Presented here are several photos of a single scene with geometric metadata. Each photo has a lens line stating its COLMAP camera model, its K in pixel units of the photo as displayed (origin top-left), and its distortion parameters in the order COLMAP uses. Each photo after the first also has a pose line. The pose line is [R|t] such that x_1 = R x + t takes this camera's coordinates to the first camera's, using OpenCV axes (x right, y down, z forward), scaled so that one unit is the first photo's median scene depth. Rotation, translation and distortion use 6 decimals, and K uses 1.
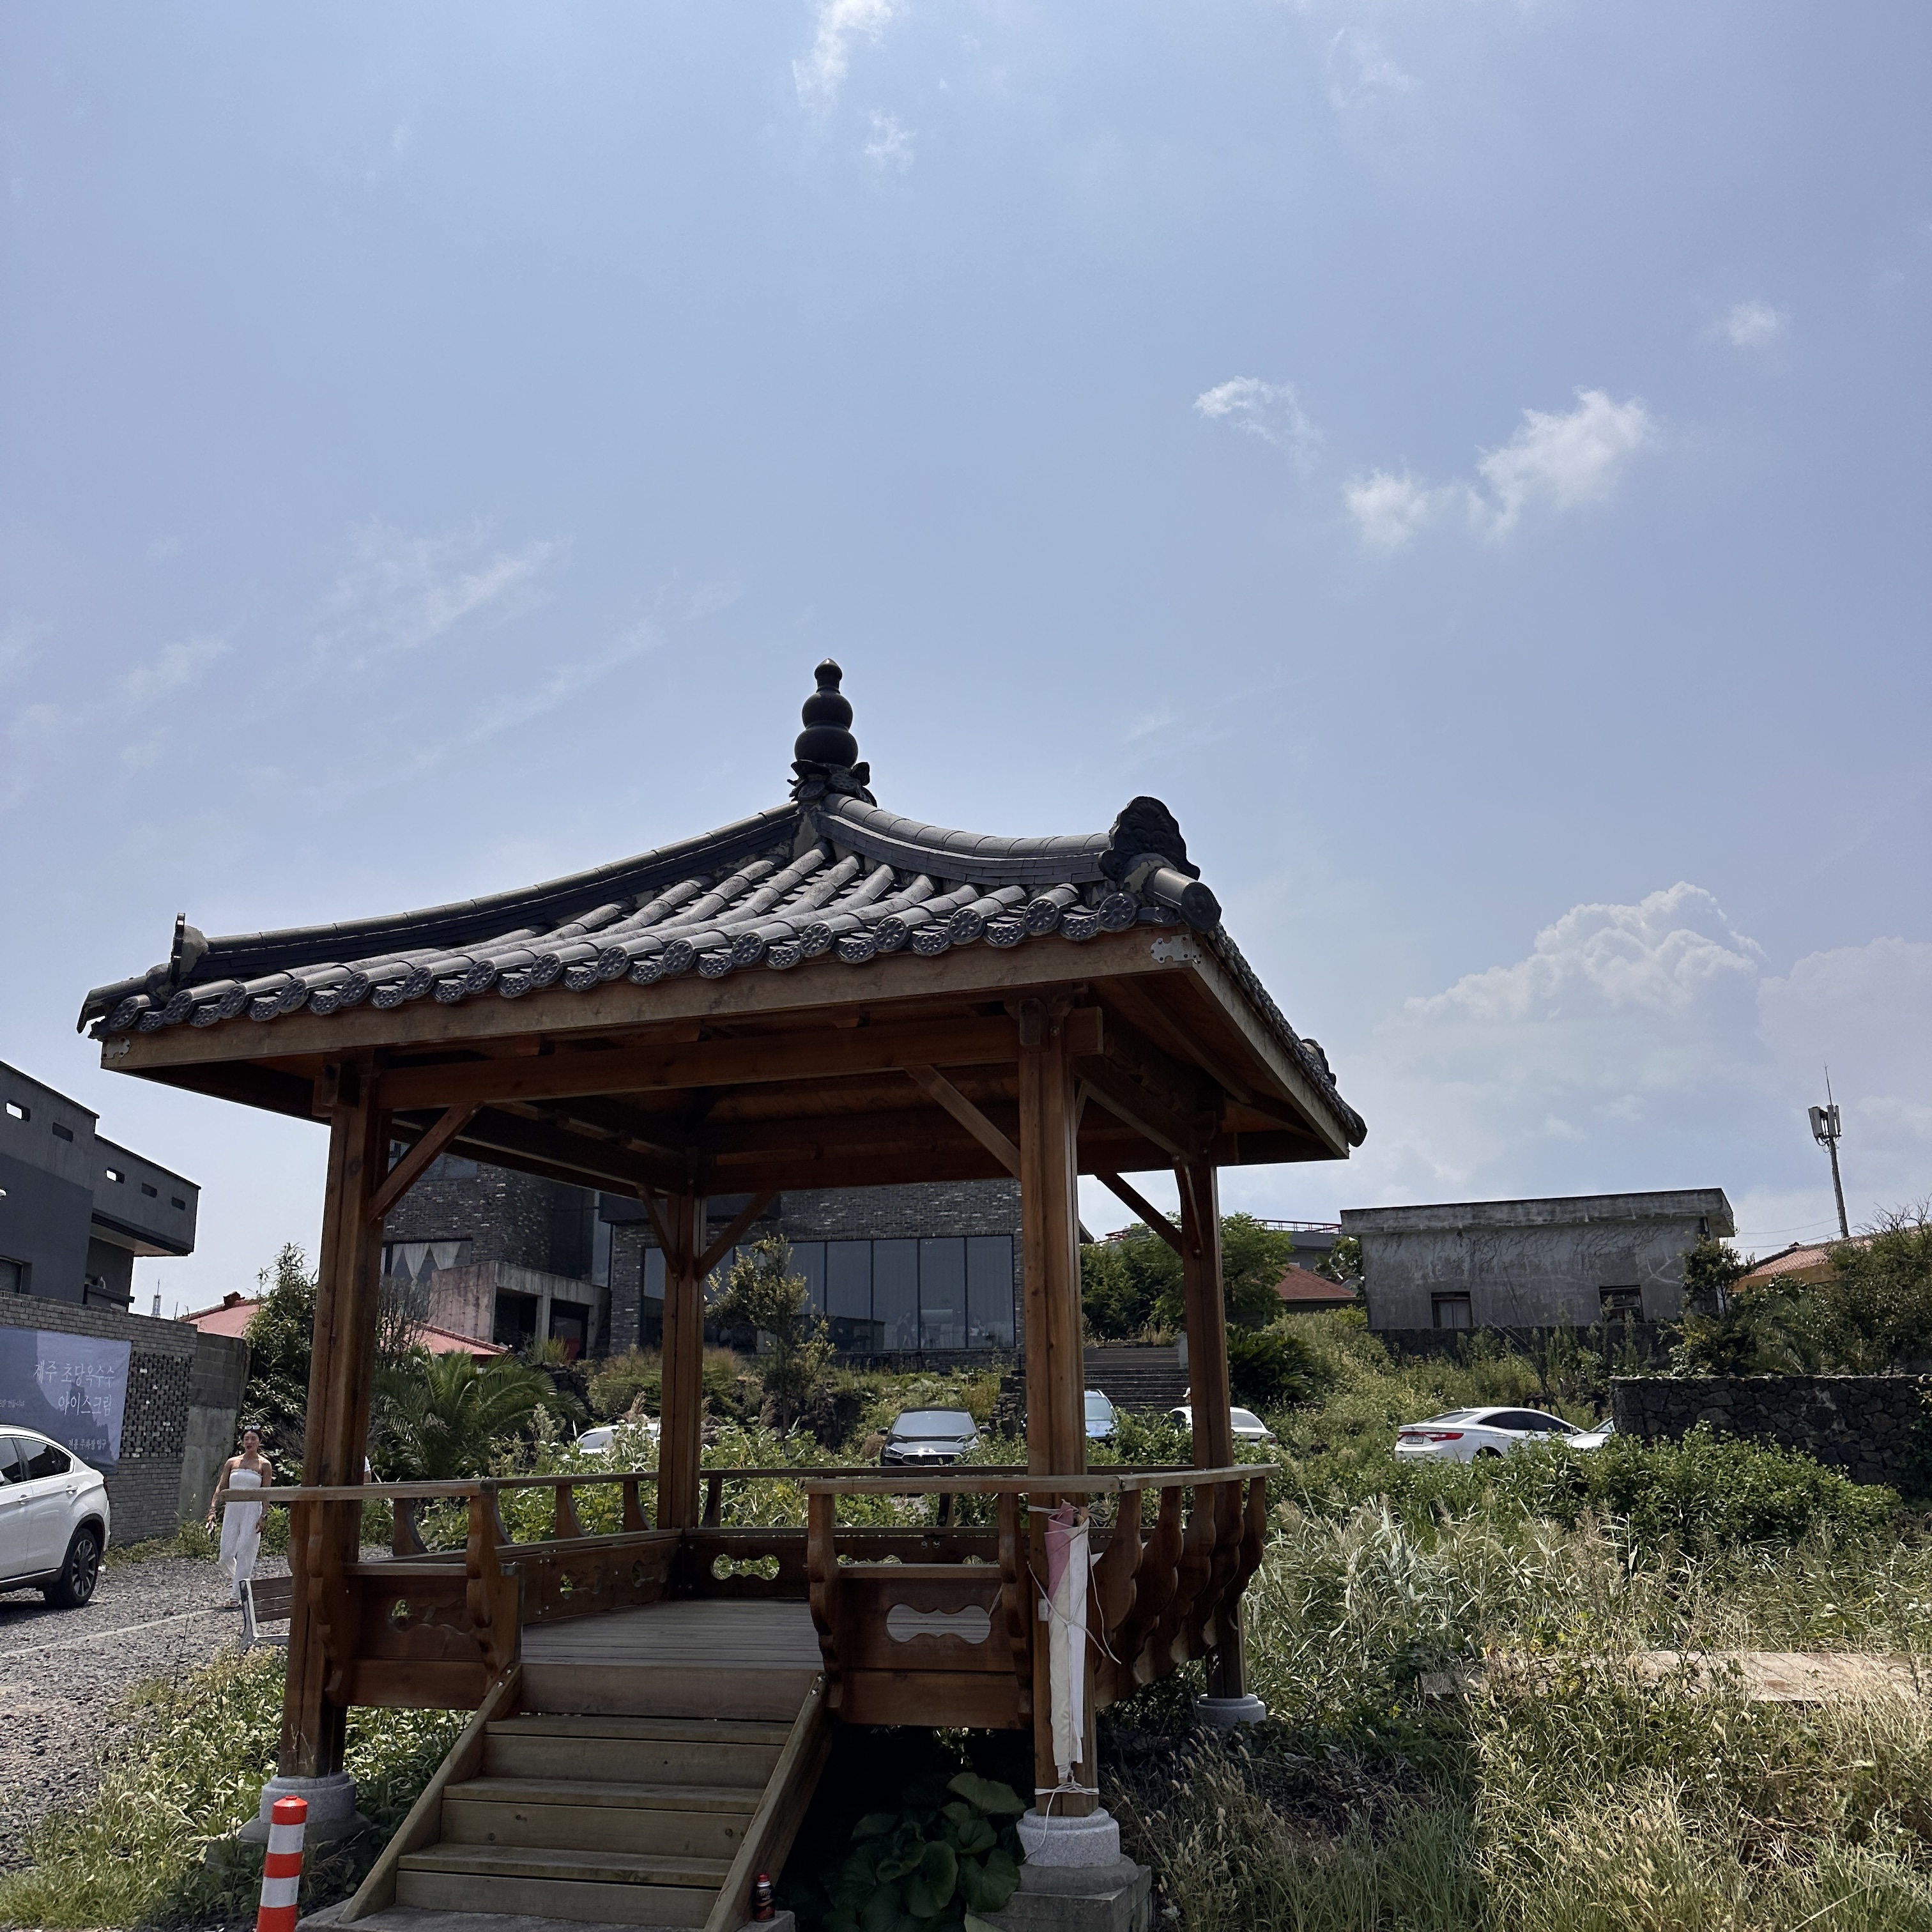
lens RADIAL K [[1796.9, 0, 966.0], [0, 1796.9, 966.0], [0, 0, 1]] dist [0.064854, -0.006108]
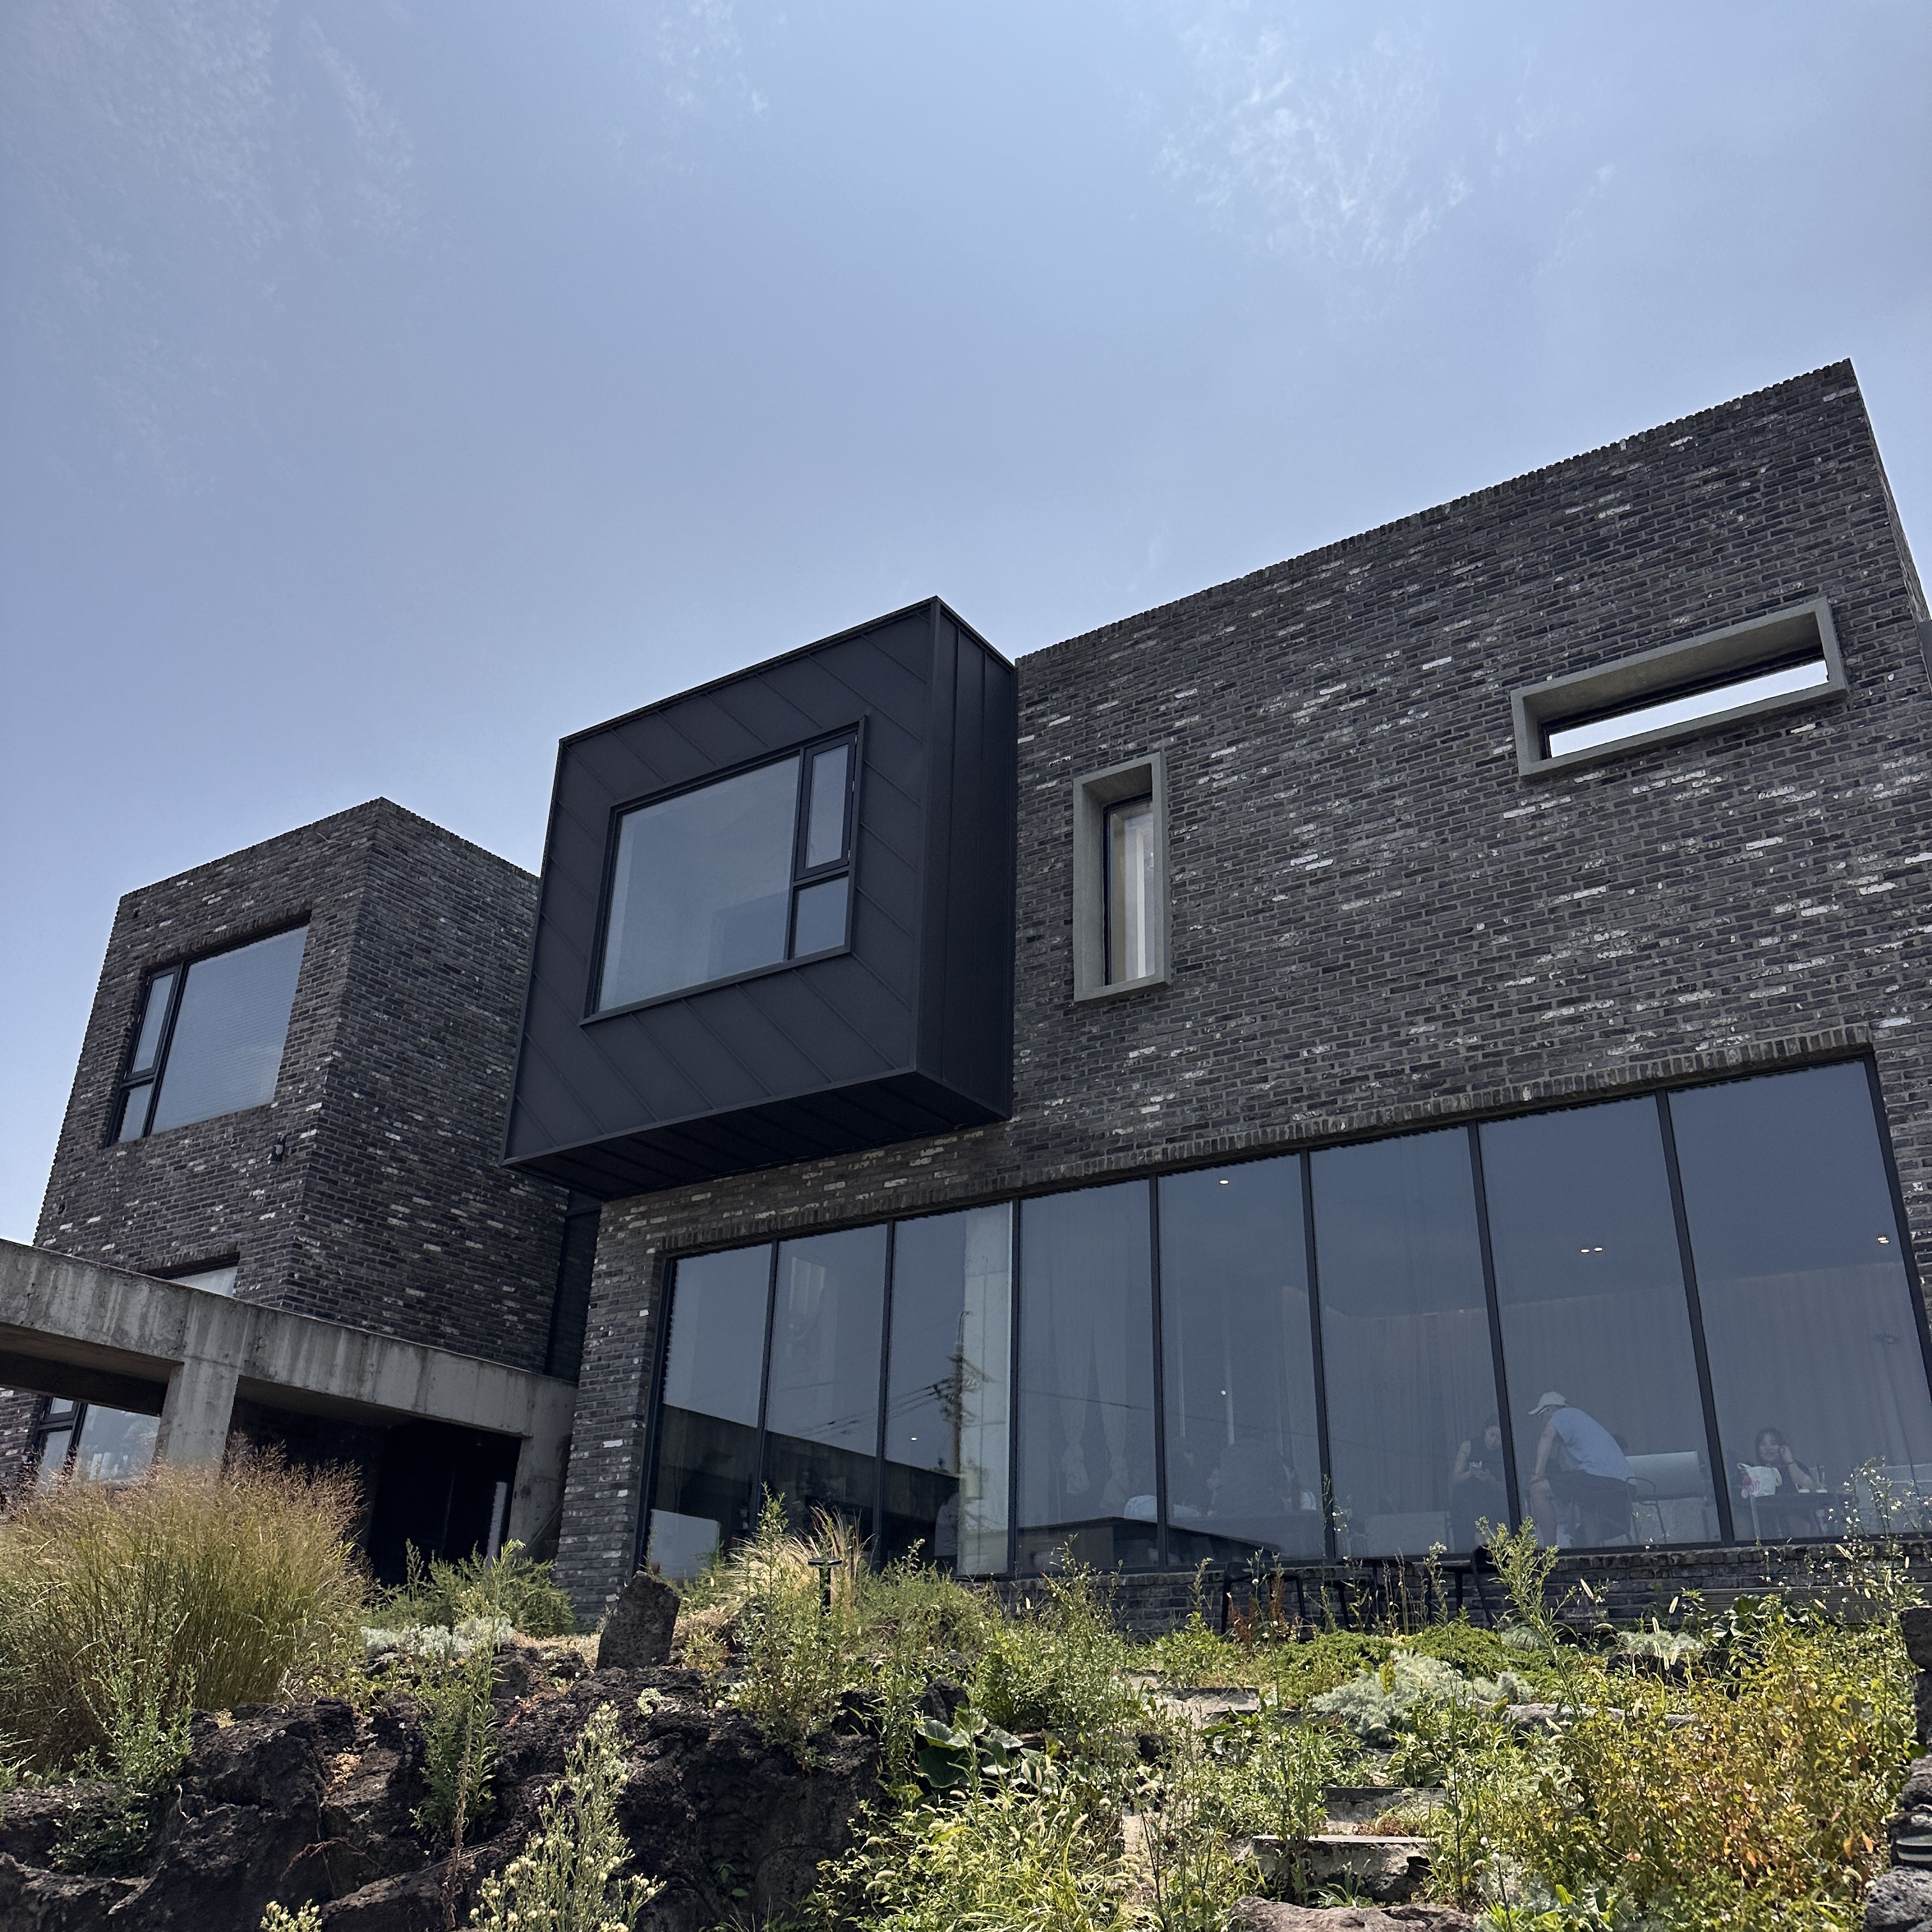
lens RADIAL K [[1796.9, 0, 966.0], [0, 1796.9, 966.0], [0, 0, 1]] dist [0.064854, -0.006108]
pose [[0.900155, -0.144823, -0.410789, 0.018786], [0.067544, 0.978110, -0.196822, 0.175284], [0.430301, 0.149424, 0.890232, 0.725175]]
